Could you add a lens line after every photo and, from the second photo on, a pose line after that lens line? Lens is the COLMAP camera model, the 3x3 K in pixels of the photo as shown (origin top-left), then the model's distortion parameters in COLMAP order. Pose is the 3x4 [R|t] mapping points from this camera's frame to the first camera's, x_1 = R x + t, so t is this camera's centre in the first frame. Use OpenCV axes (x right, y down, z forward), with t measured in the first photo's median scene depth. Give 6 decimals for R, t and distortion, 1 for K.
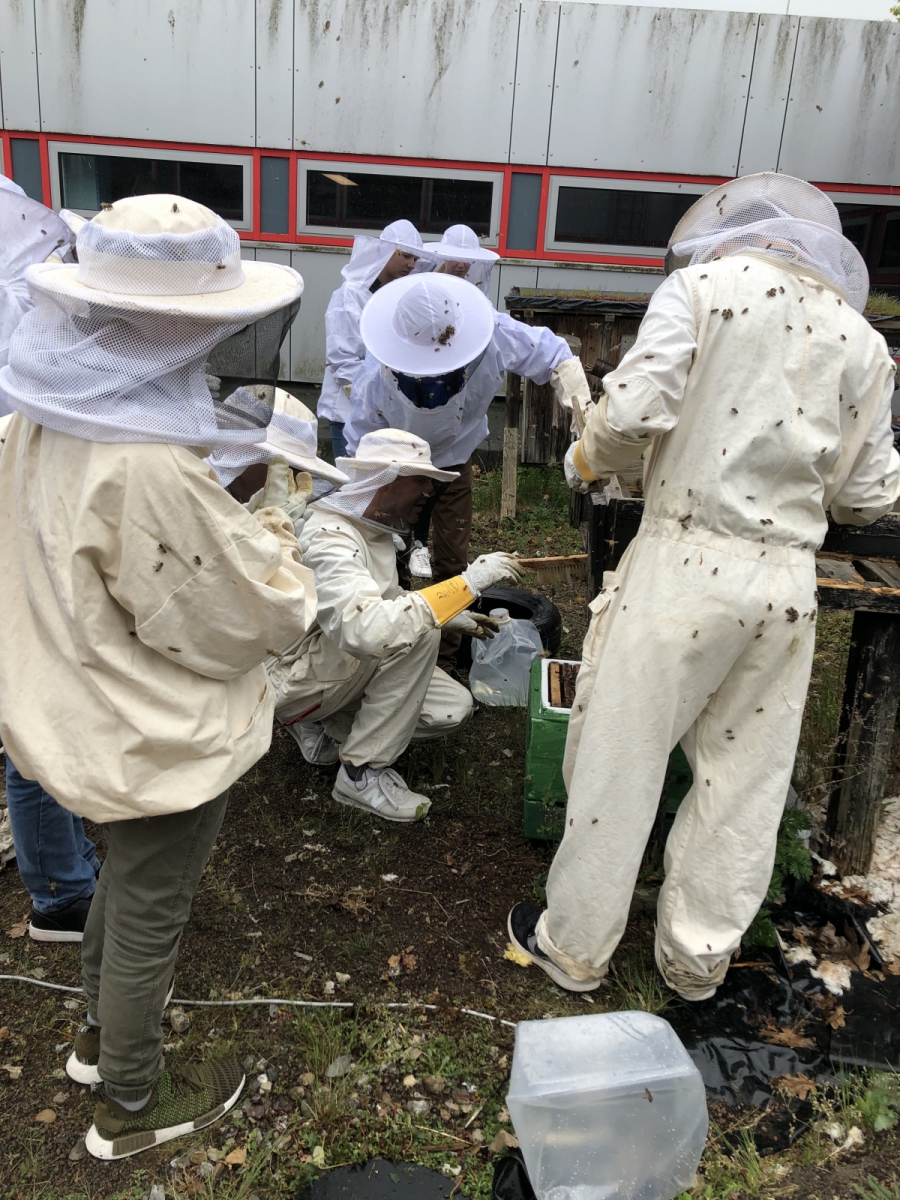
lens RADIAL K [[980.5, 0, 450.0], [0, 980.5, 600.0], [0, 0, 1]] dist [0.119806, -0.177651]
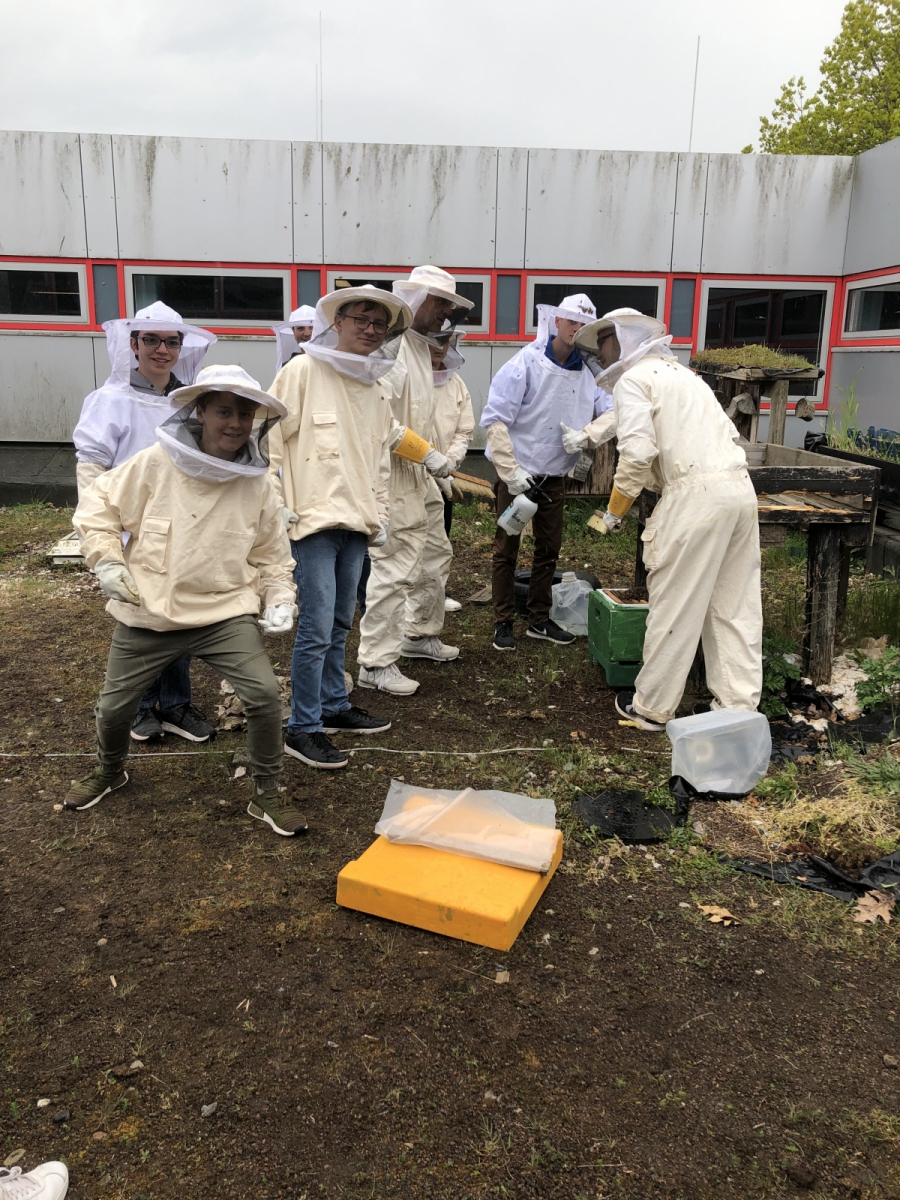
lens RADIAL K [[995.7, 0, 450.0], [0, 995.7, 600.0], [0, 0, 1]] dist [0.090331, -0.270626]
pose [[0.995115, -0.062216, 0.076657, -0.127618], [0.068061, 0.994770, -0.076157, 0.080218], [-0.071518, 0.081002, 0.994145, -0.243454]]
